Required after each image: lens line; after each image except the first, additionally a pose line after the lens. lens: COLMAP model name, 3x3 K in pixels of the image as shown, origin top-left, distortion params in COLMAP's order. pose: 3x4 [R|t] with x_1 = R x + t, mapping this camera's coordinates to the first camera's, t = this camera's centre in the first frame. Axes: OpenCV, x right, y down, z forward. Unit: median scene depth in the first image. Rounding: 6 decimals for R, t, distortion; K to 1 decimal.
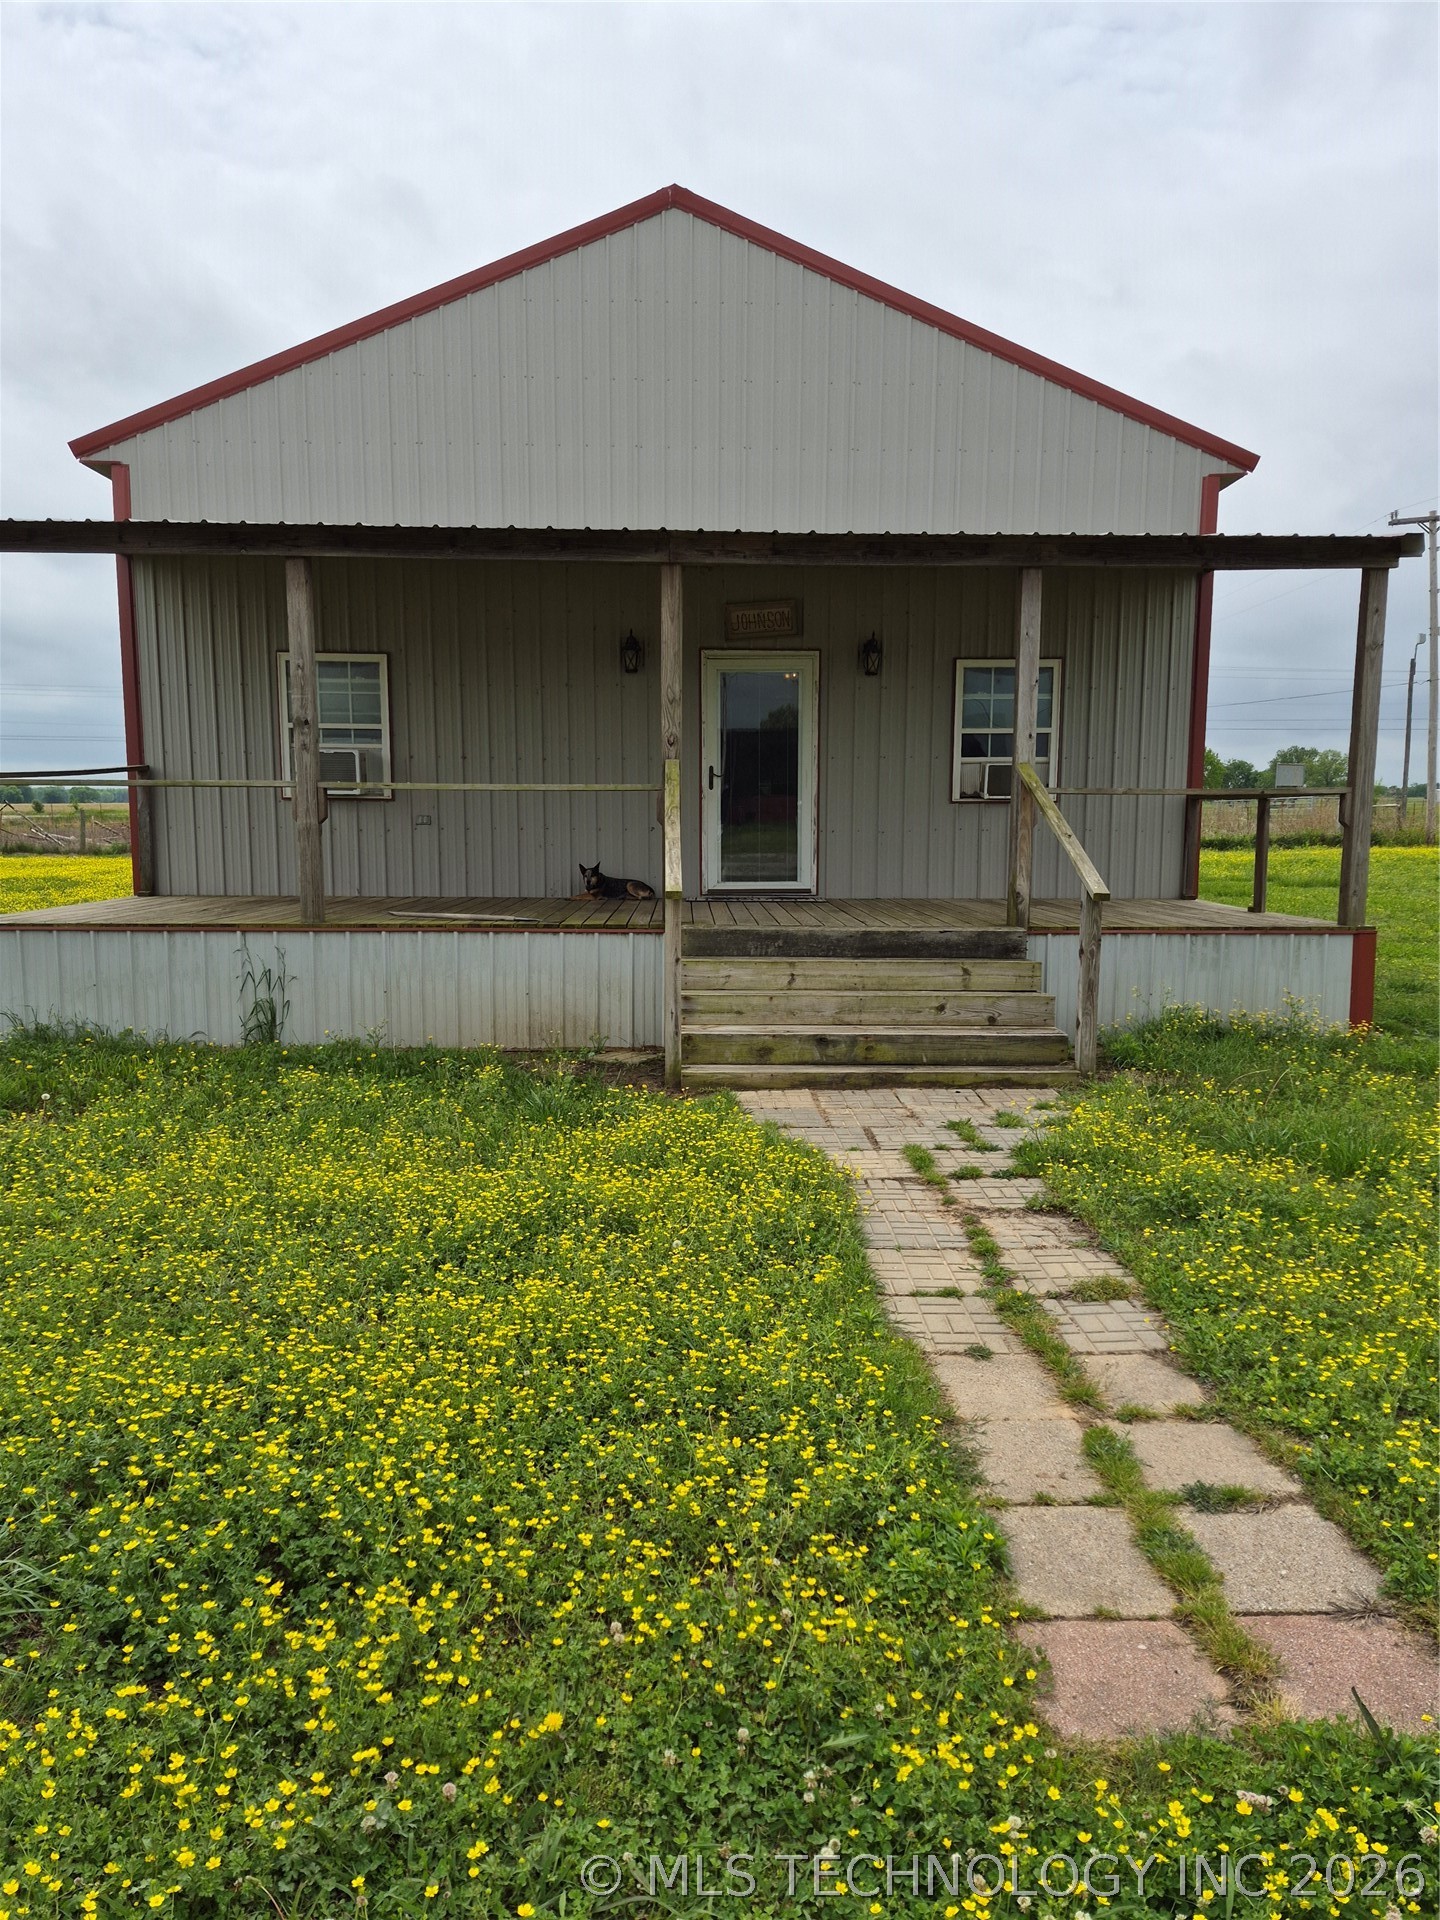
lens RADIAL K [[1315.9, 0, 720.6], [0, 1315.9, 957.7], [0, 0, 1]] dist [0.077617, -0.076360]
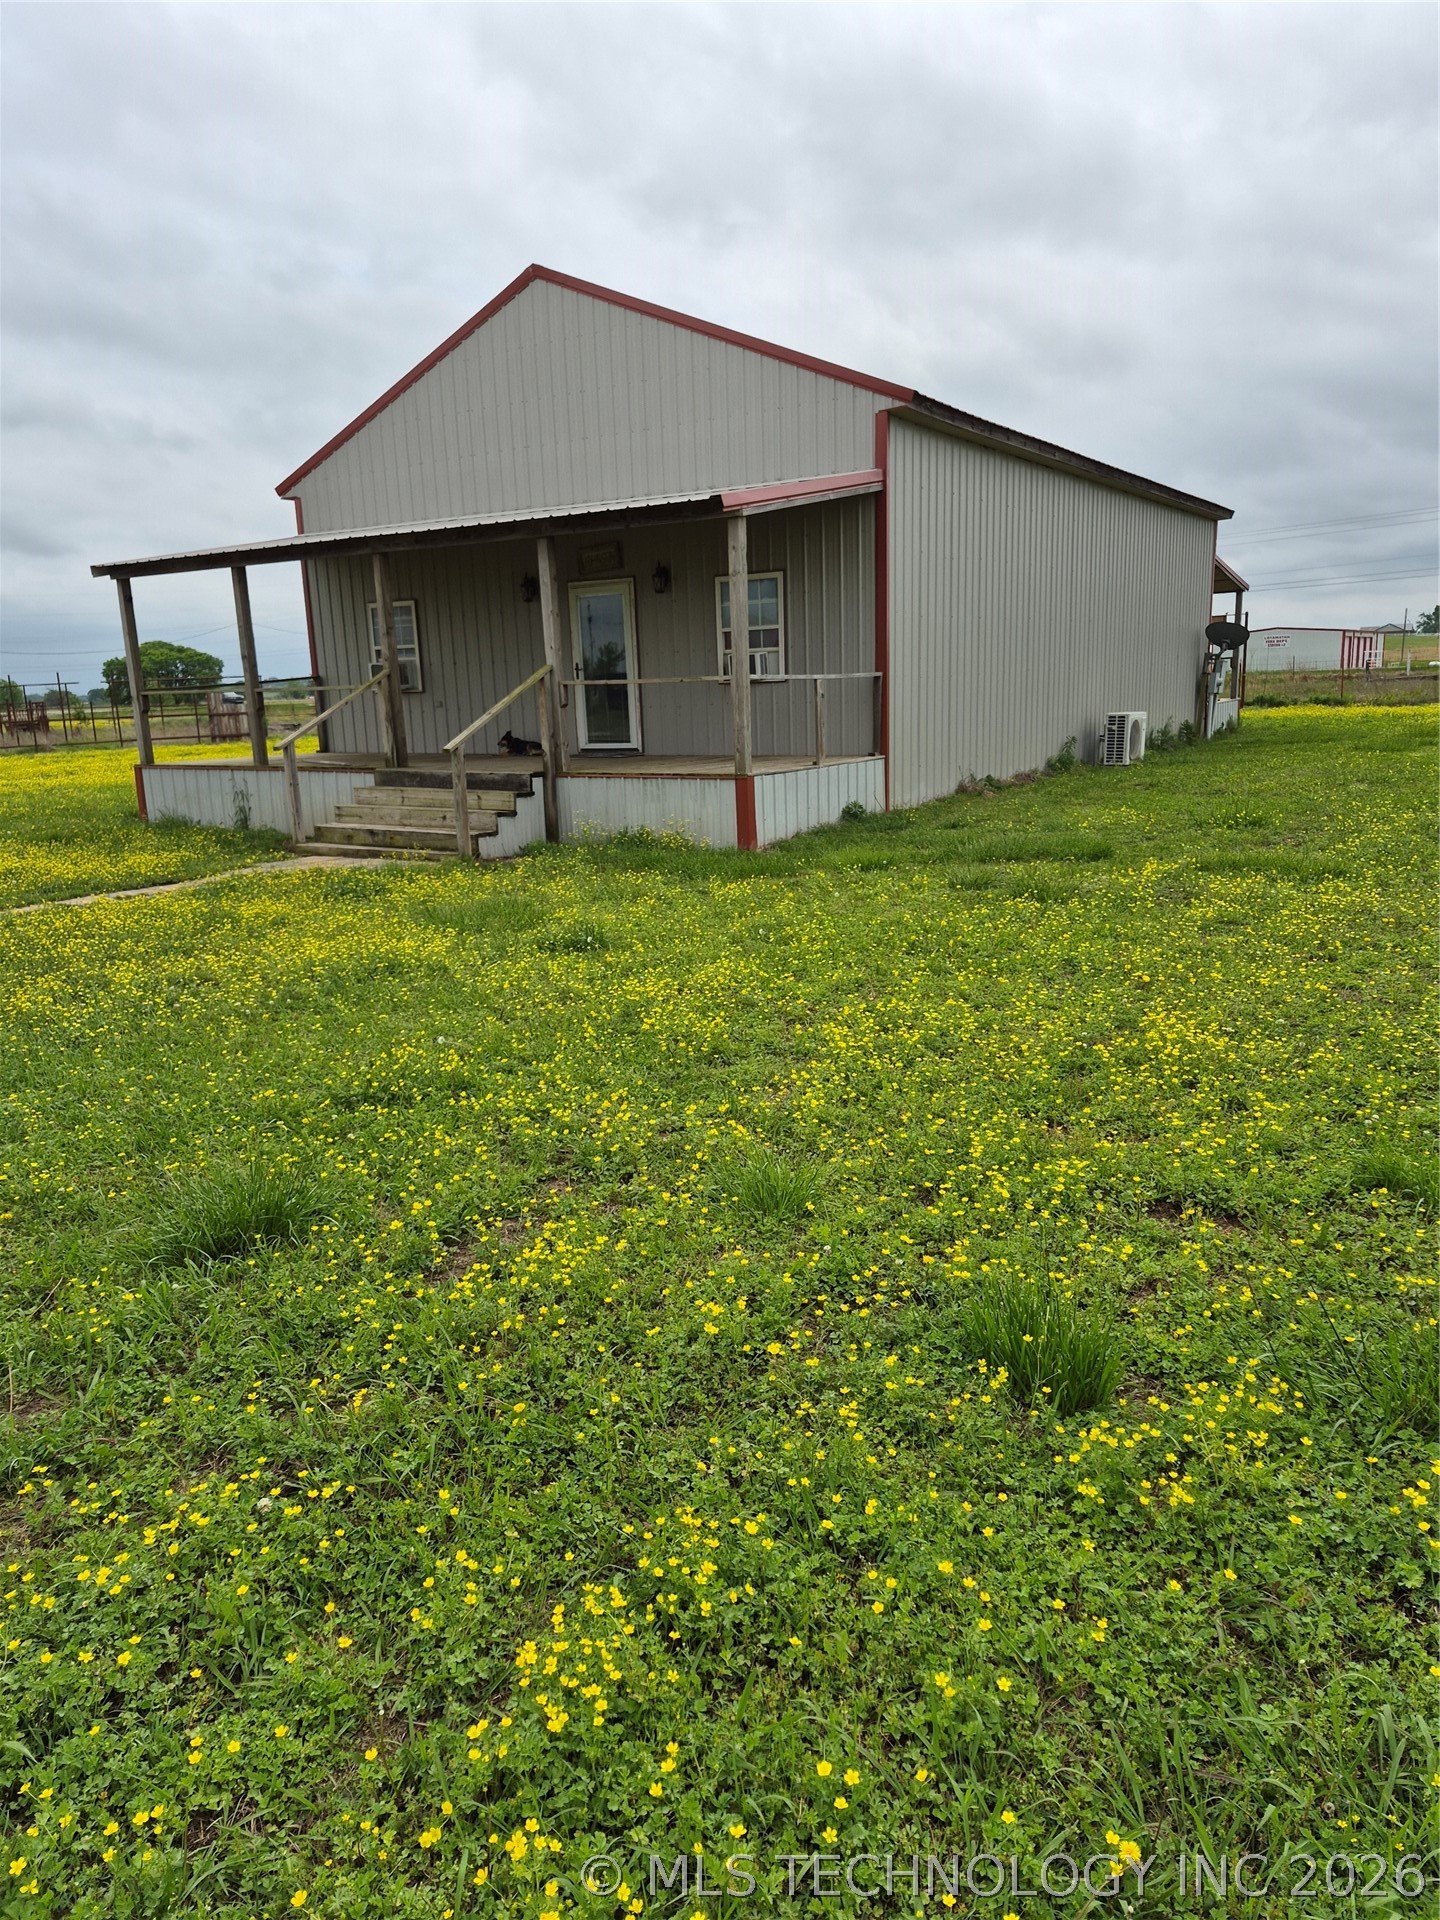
lens RADIAL K [[1315.9, 0, 718.8], [0, 1315.9, 962.9], [0, 0, 1]] dist [0.077617, -0.076360]
pose [[0.827318, 0.087211, -0.554923, 0.994681], [-0.026423, 0.992823, 0.116636, 0.011257], [0.561112, -0.081832, 0.823685, -0.159327]]
